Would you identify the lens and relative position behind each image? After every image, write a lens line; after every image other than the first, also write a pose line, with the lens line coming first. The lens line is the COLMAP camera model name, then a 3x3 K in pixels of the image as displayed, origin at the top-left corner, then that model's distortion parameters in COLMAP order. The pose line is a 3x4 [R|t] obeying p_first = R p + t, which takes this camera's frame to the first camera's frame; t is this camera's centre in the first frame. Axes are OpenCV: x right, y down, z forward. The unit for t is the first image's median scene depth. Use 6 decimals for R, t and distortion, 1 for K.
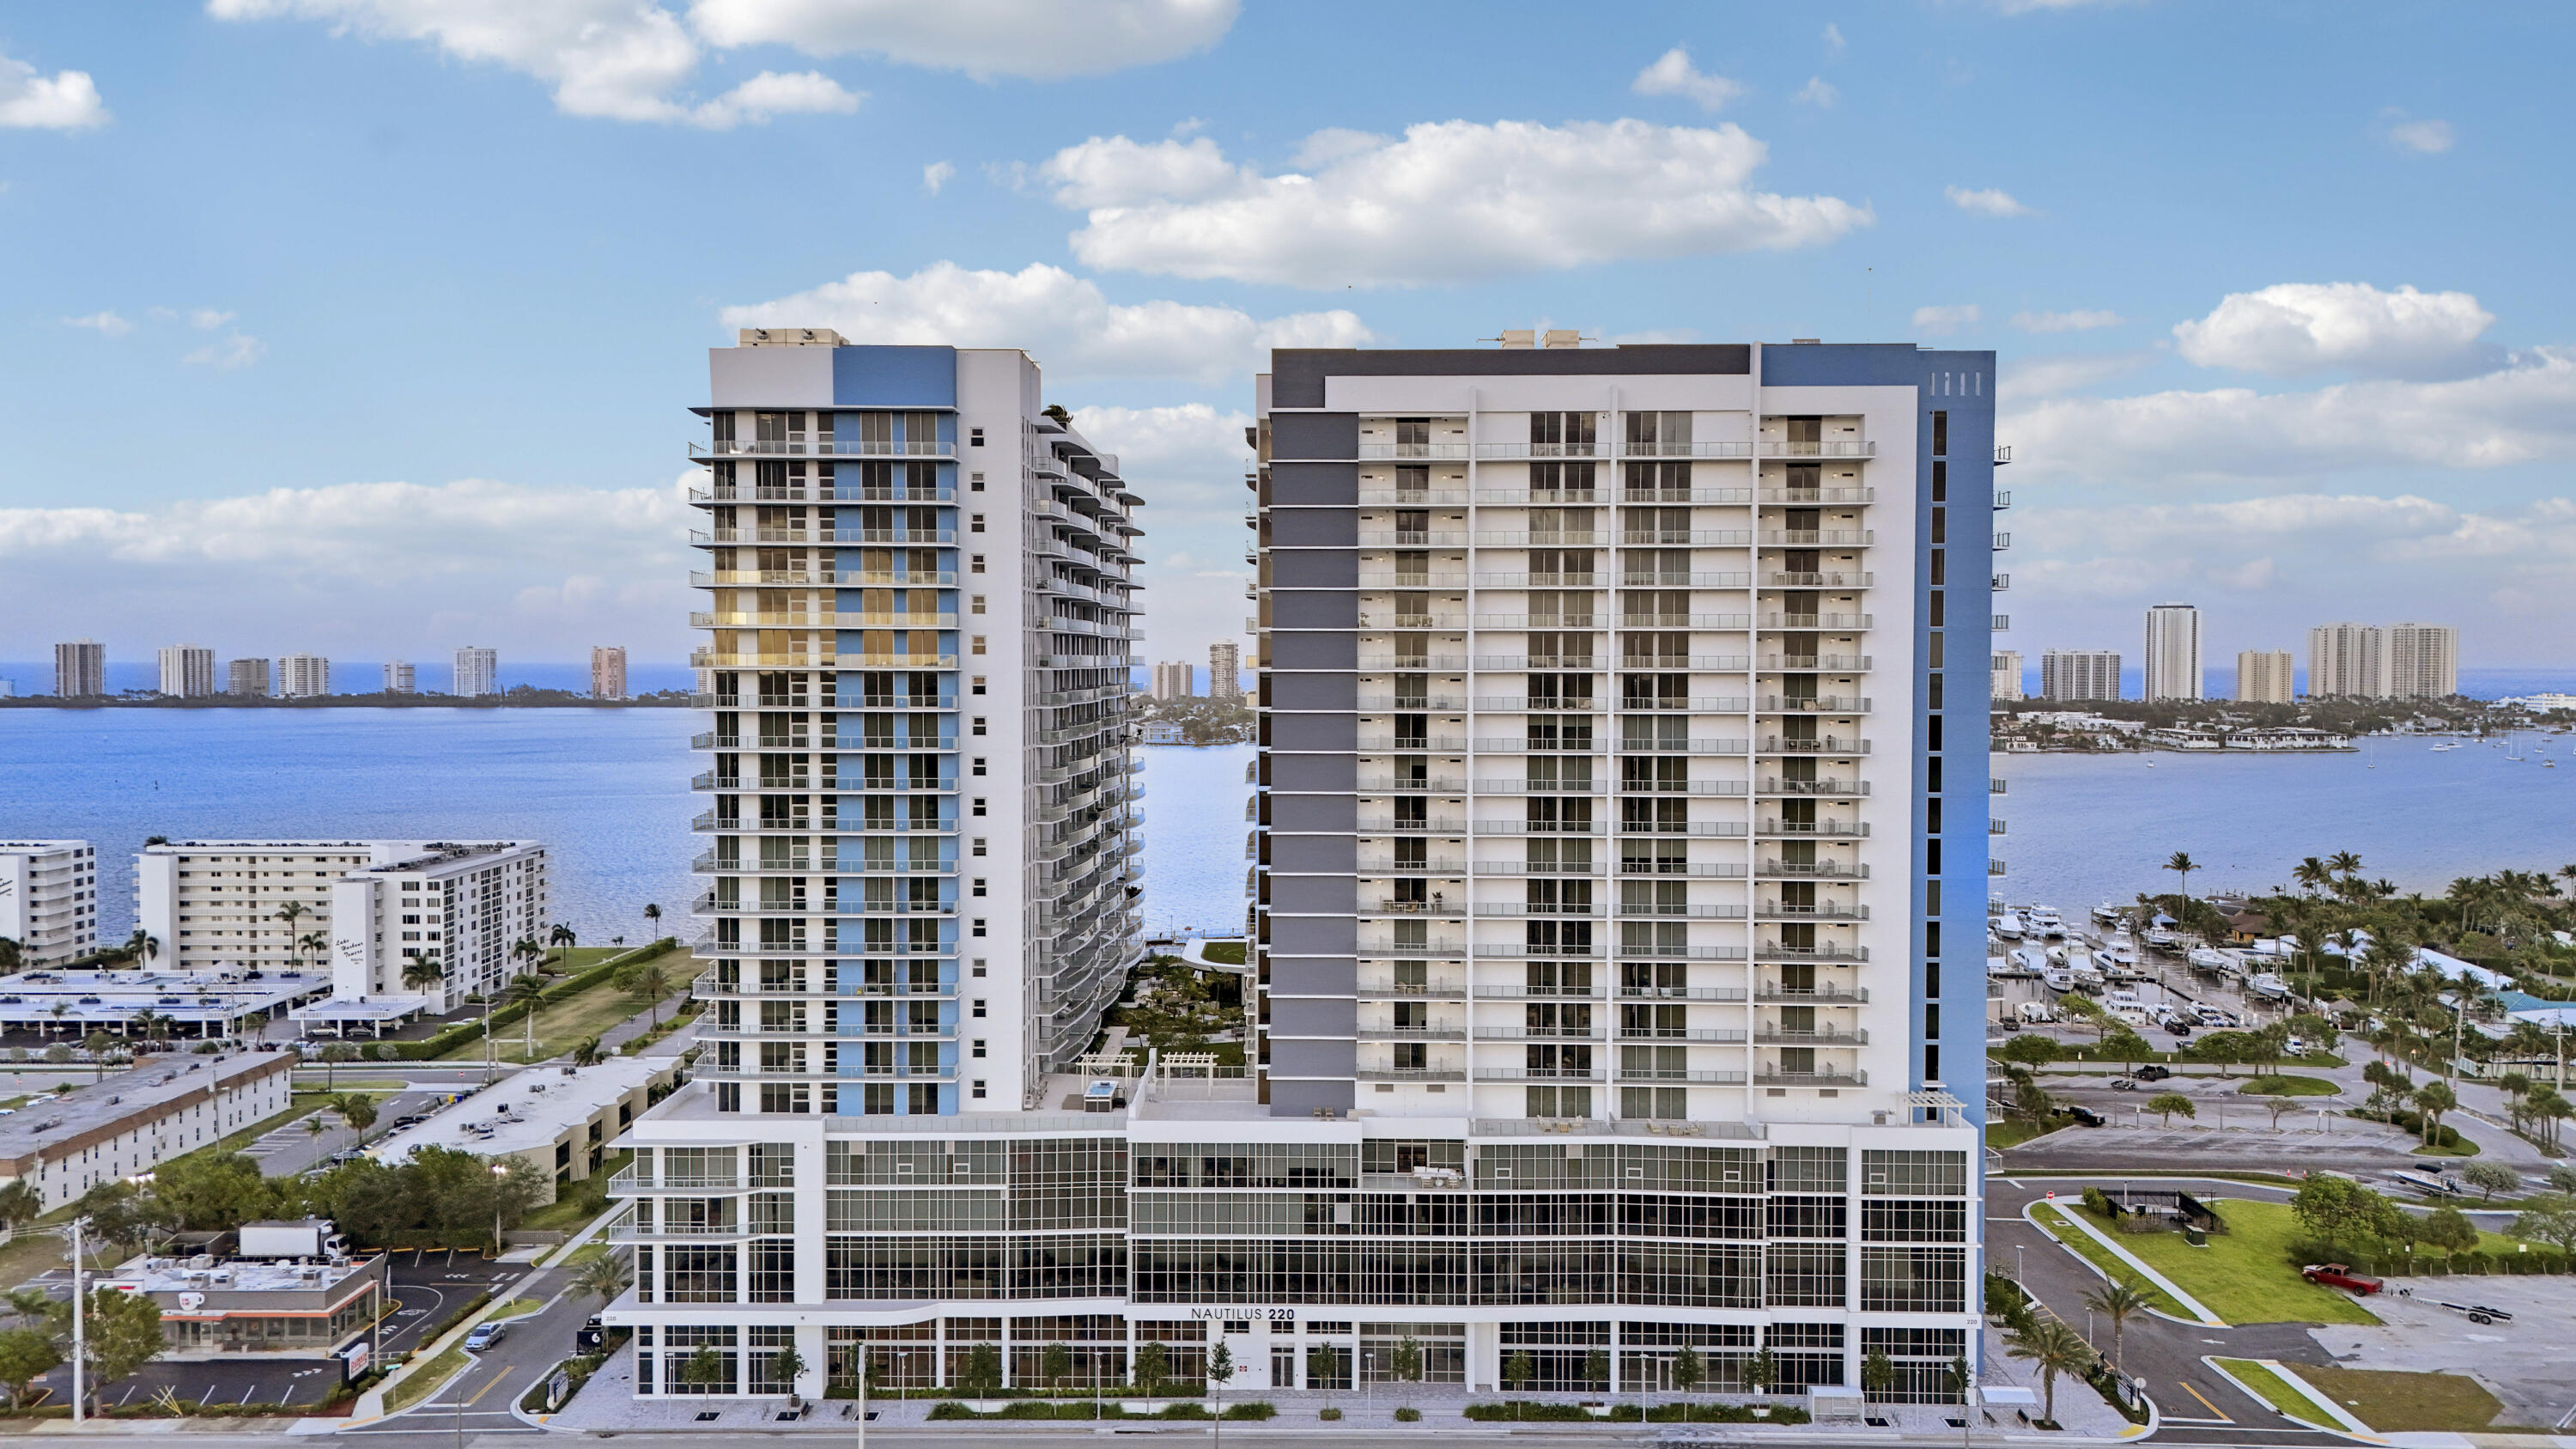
lens RADIAL K [[1908.3, 0, 1289.0], [0, 1908.3, 721.3], [0, 0, 1]] dist [0.055831, -0.026857]
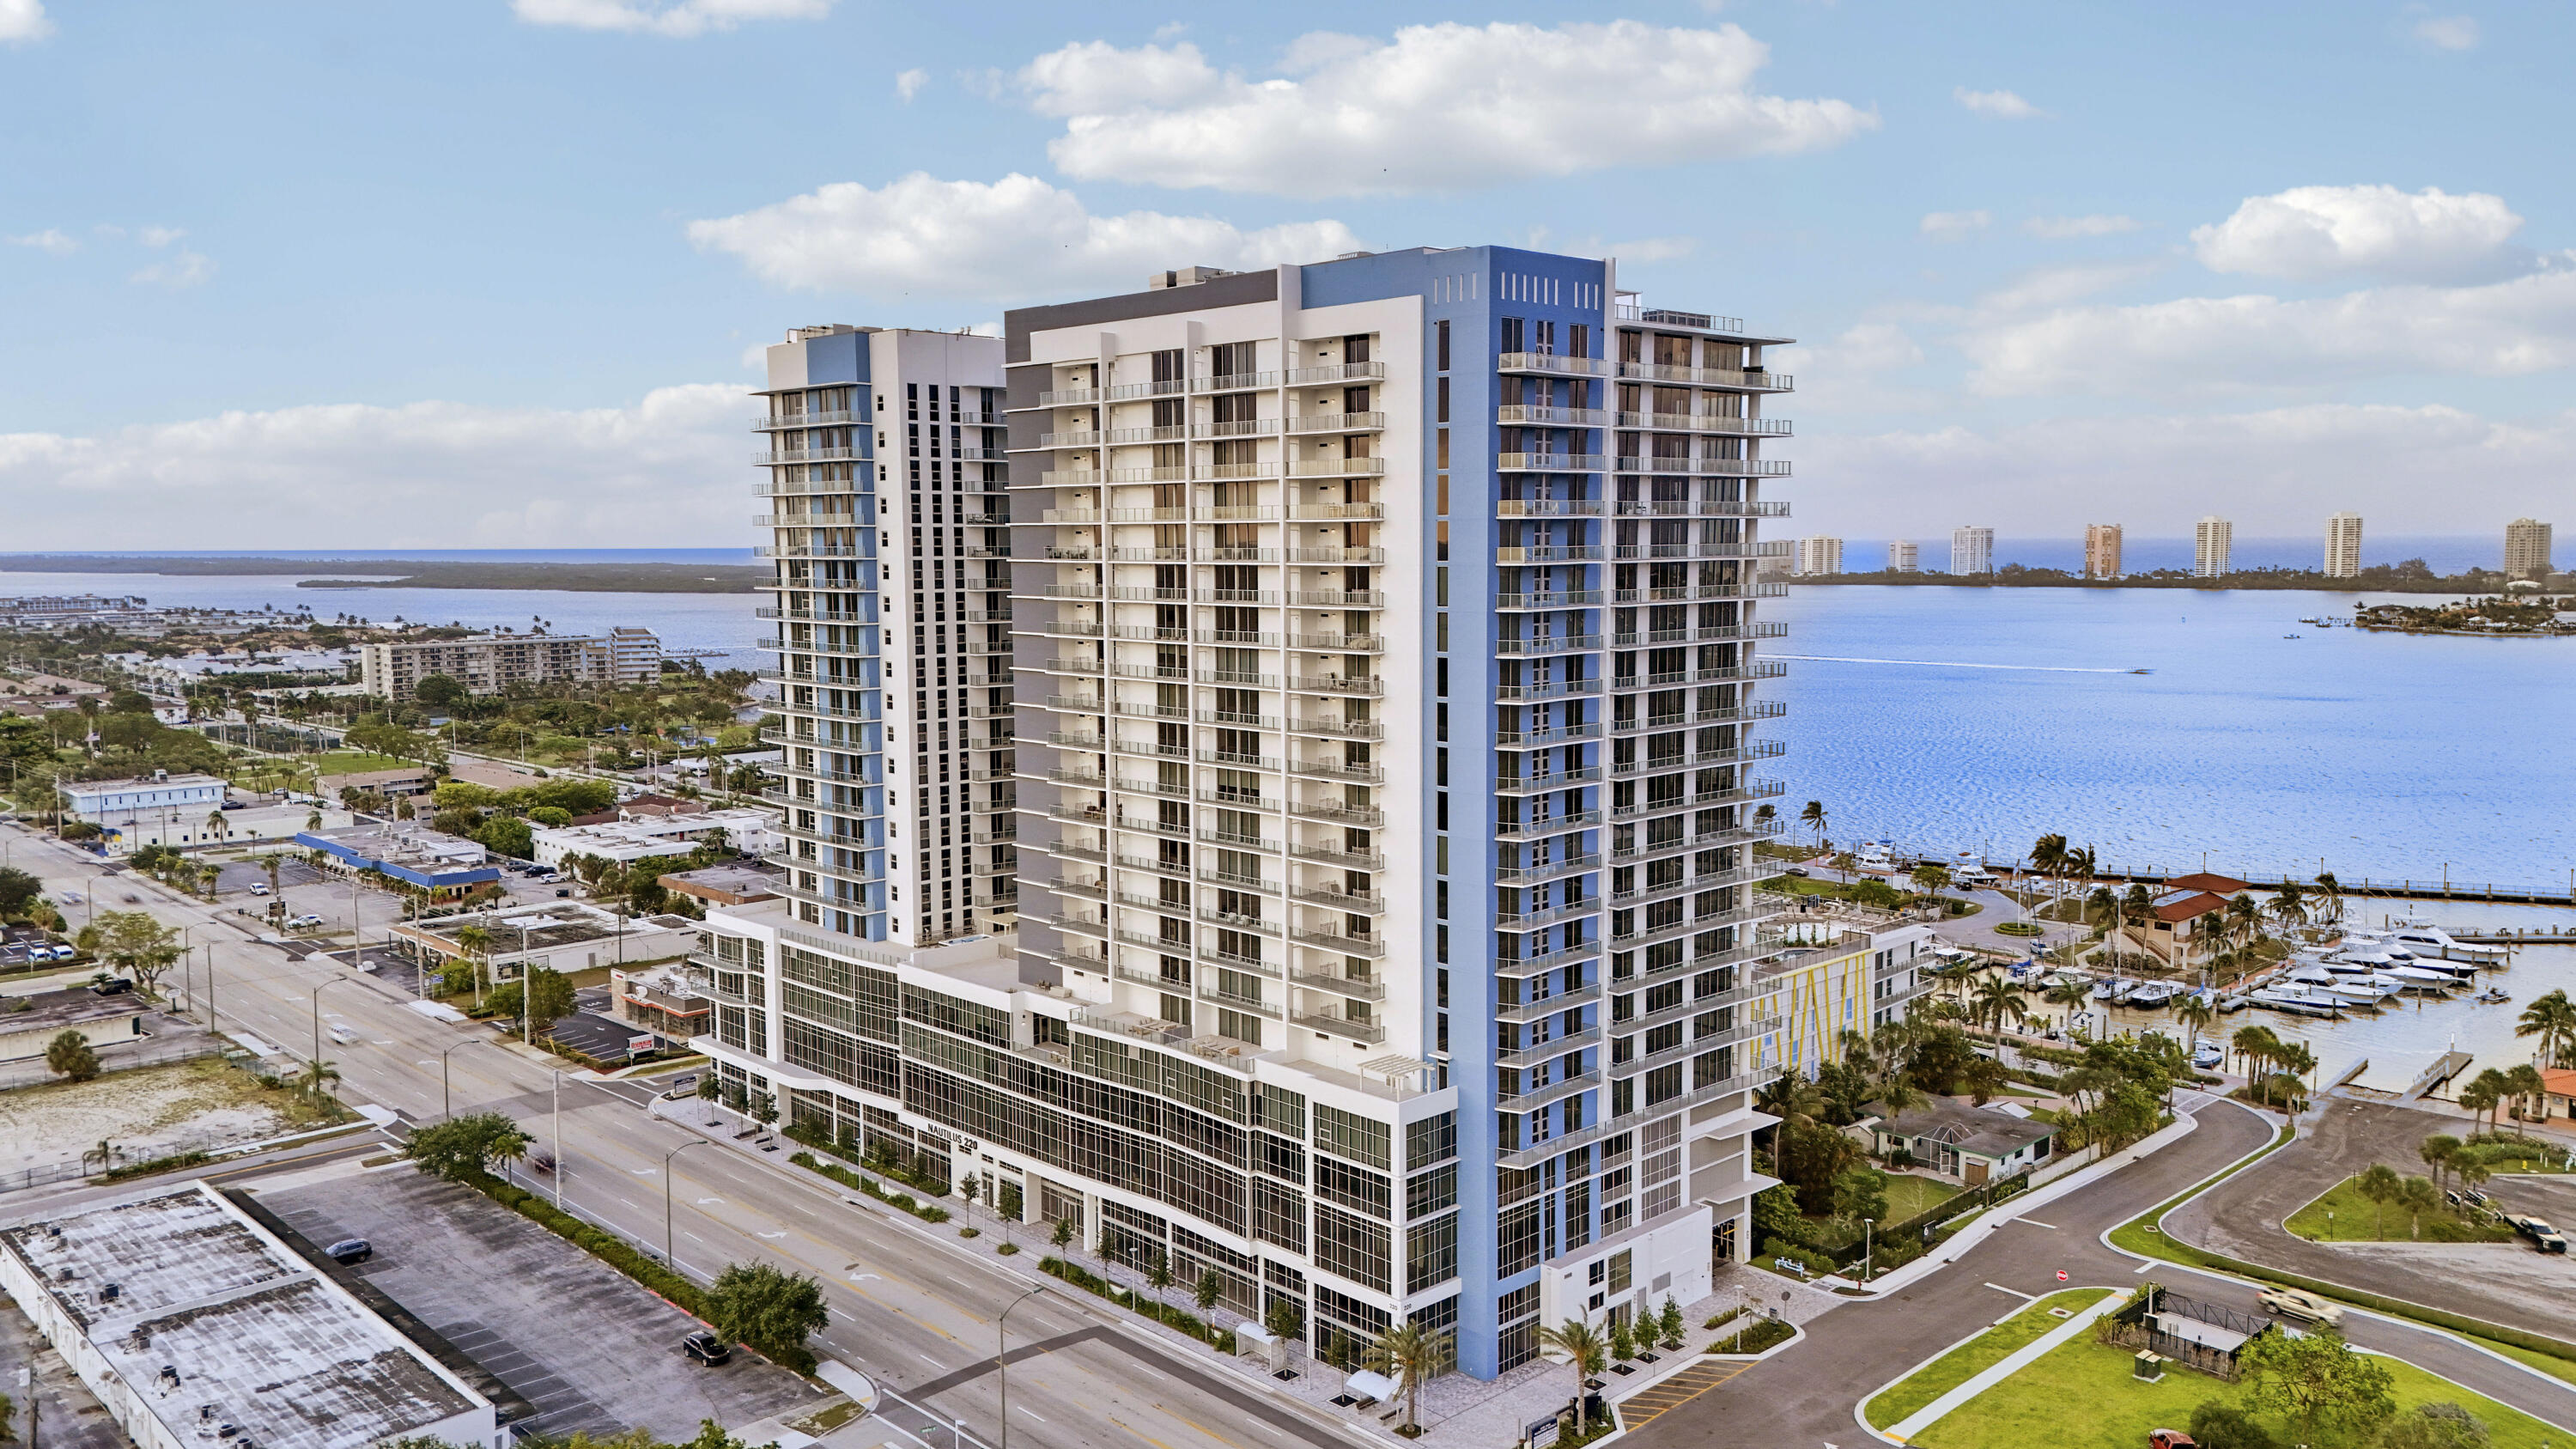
lens RADIAL K [[1930.4, 0, 1288.0], [0, 1930.4, 724.5], [0, 0, 1]] dist [0.043098, -0.005577]
pose [[0.703153, 0.062182, -0.708314, 0.940187], [-0.015917, 0.997296, 0.071750, -0.036397], [0.710860, -0.039177, 0.702242, 0.304204]]
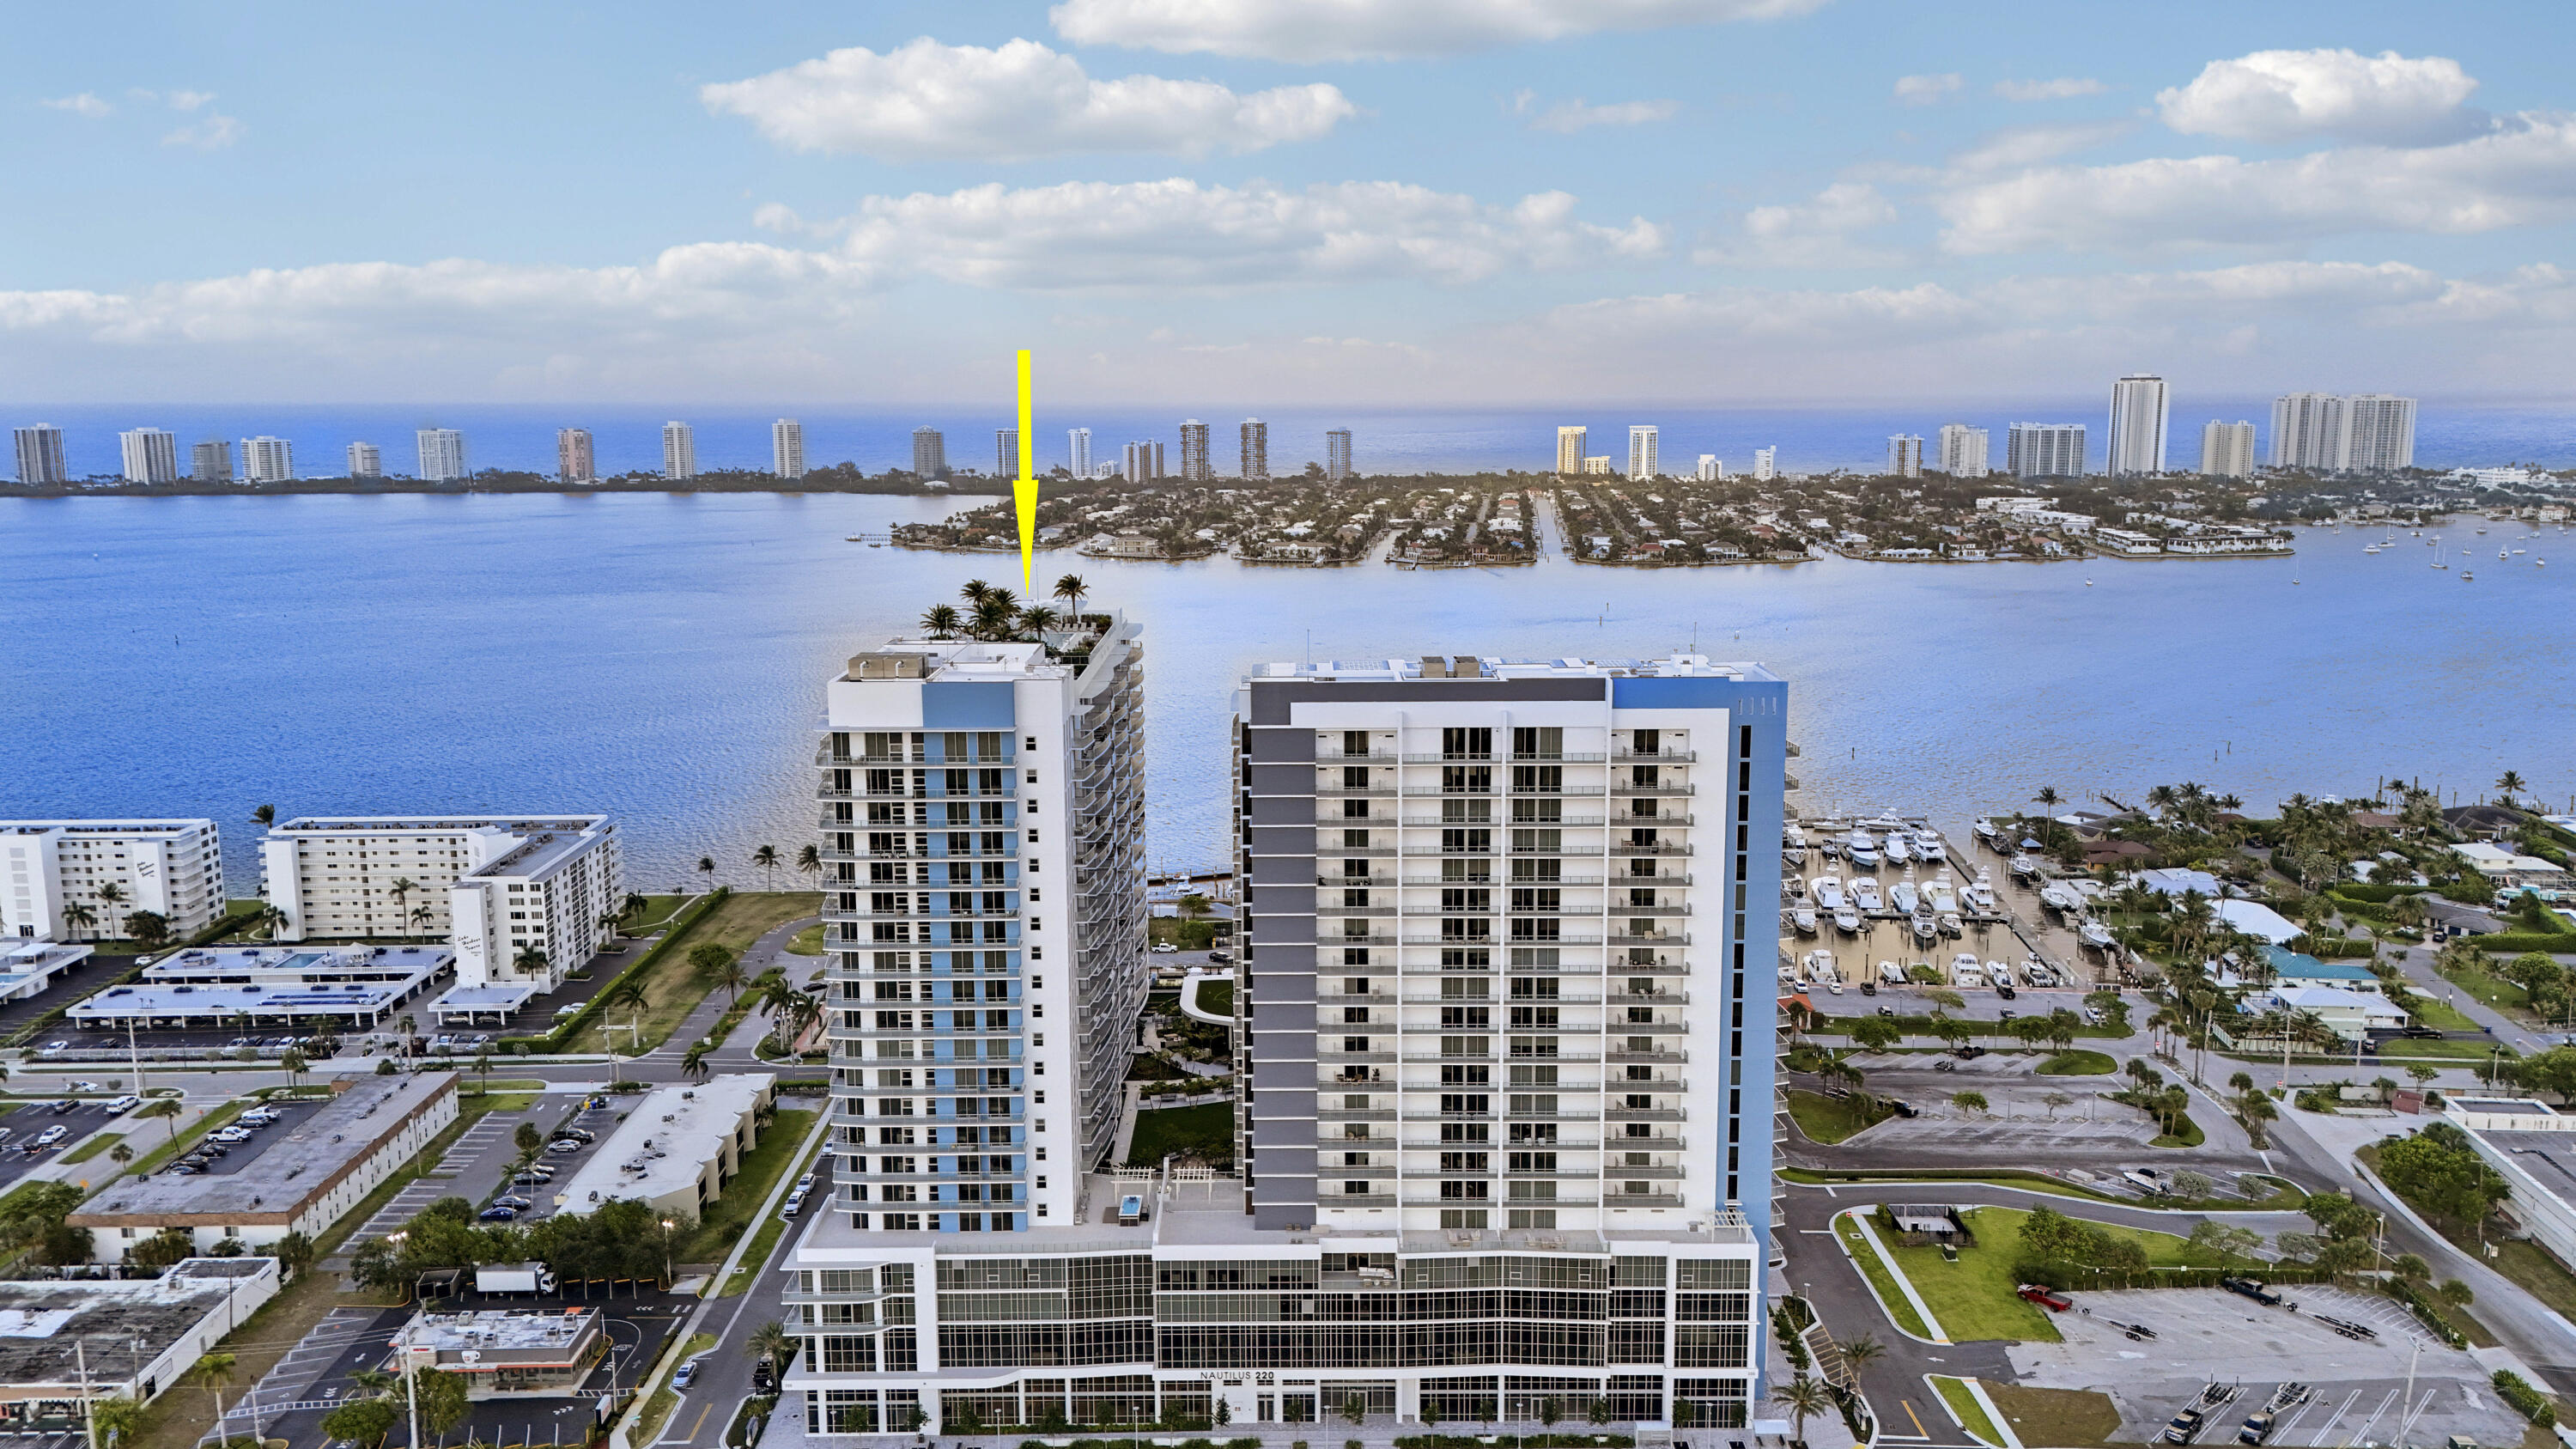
lens RADIAL K [[1930.4, 0, 1288.0], [0, 1930.4, 724.5], [0, 0, 1]] dist [0.043098, -0.005577]
pose [[0.999864, -0.010221, 0.012951, -0.000361], [0.008362, 0.990640, 0.136247, -0.349482], [-0.014222, -0.136120, 0.990590, -0.336933]]
